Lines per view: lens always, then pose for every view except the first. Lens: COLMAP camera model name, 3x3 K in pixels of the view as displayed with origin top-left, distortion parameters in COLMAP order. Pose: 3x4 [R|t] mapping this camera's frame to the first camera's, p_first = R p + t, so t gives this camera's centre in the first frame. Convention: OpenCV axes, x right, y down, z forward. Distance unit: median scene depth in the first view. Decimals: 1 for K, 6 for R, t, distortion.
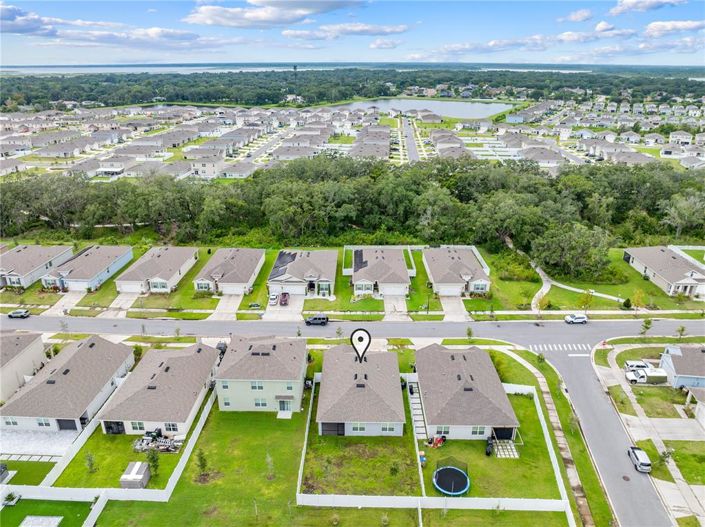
lens RADIAL K [[499.0, 0, 352.5], [0, 499.0, 263.5], [0, 0, 1]] dist [-0.034151, 0.002411]
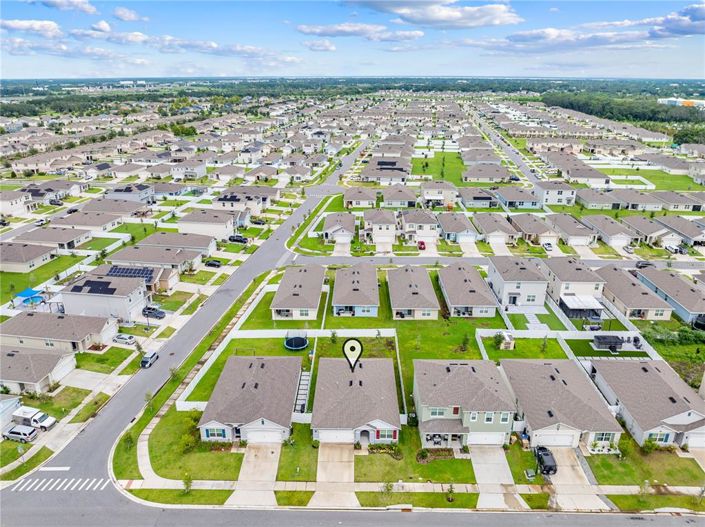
lens RADIAL K [[499.0, 0, 352.5], [0, 499.0, 263.5], [0, 0, 1]] dist [-0.034151, 0.002411]
pose [[-0.999992, 0.001436, -0.003619, 0.019556], [-0.001418, 0.731304, 0.682051, -0.458111], [0.003626, 0.682051, -0.731296, 1.148841]]
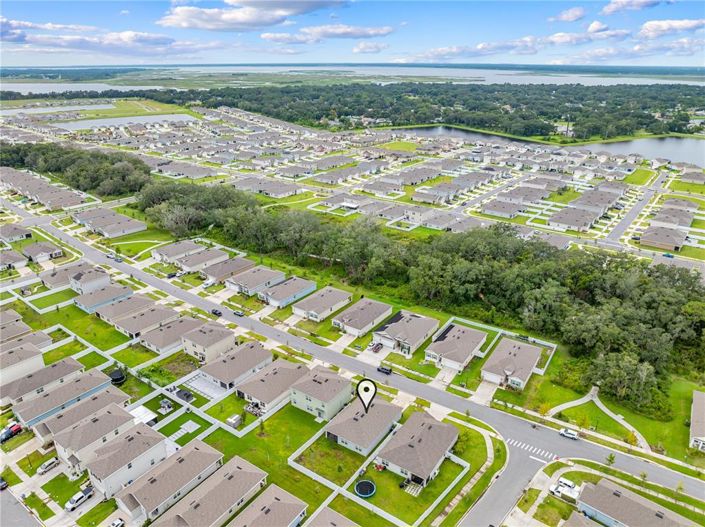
lens RADIAL K [[499.0, 0, 352.5], [0, 499.0, 263.5], [0, 0, 1]] dist [-0.034151, 0.002411]
pose [[0.840647, 0.205253, -0.501183, 0.514247], [-0.207978, 0.976793, 0.051186, -0.244940], [0.500058, 0.061206, 0.863826, -0.341014]]
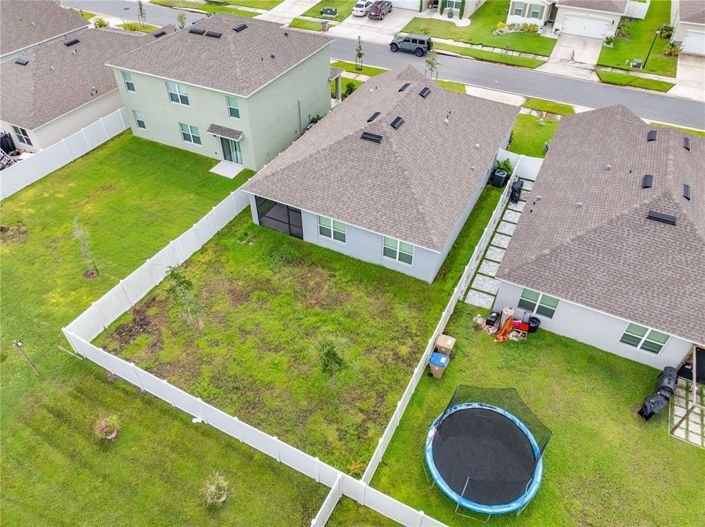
lens RADIAL K [[504.9, 0, 352.5], [0, 504.9, 263.5], [0, 0, 1]] dist [-0.028615, 0.002752]
pose [[0.899892, 0.295595, -0.320653, 0.112214], [-0.163126, 0.910026, 0.381108, 0.128905], [0.404456, -0.290649, 0.867144, 0.425565]]
